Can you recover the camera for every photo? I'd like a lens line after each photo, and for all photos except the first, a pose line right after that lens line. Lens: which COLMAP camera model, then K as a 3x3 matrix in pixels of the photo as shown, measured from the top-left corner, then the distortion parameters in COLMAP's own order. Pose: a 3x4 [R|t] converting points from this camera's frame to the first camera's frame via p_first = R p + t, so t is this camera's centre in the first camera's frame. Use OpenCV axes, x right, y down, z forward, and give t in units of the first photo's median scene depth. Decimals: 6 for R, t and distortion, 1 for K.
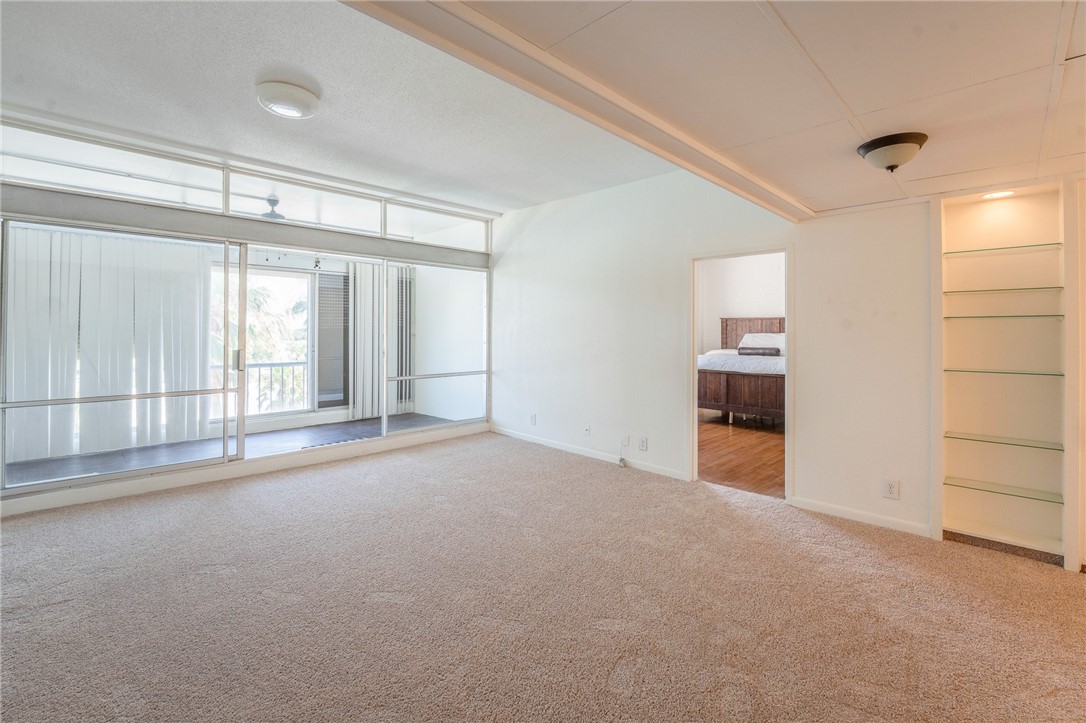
lens RADIAL K [[478.0, 0, 536.9], [0, 478.0, 336.3], [0, 0, 1]] dist [-0.014426, -0.000021]
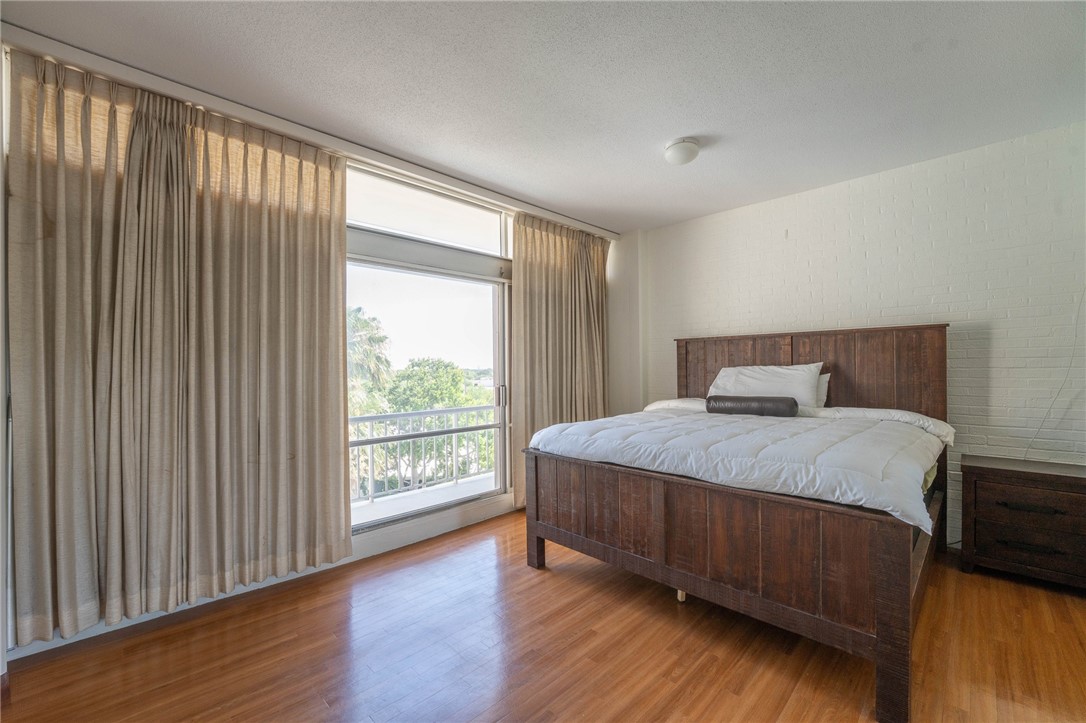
lens RADIAL K [[447.3, 0, 542.9], [0, 447.3, 366.5], [0, 0, 1]] dist [-0.023113, 0.000055]
pose [[0.999830, -0.009687, 0.015713, 0.249367], [0.009943, 0.999817, -0.016340, -0.000963], [-0.015552, 0.016493, 0.999743, 0.550758]]
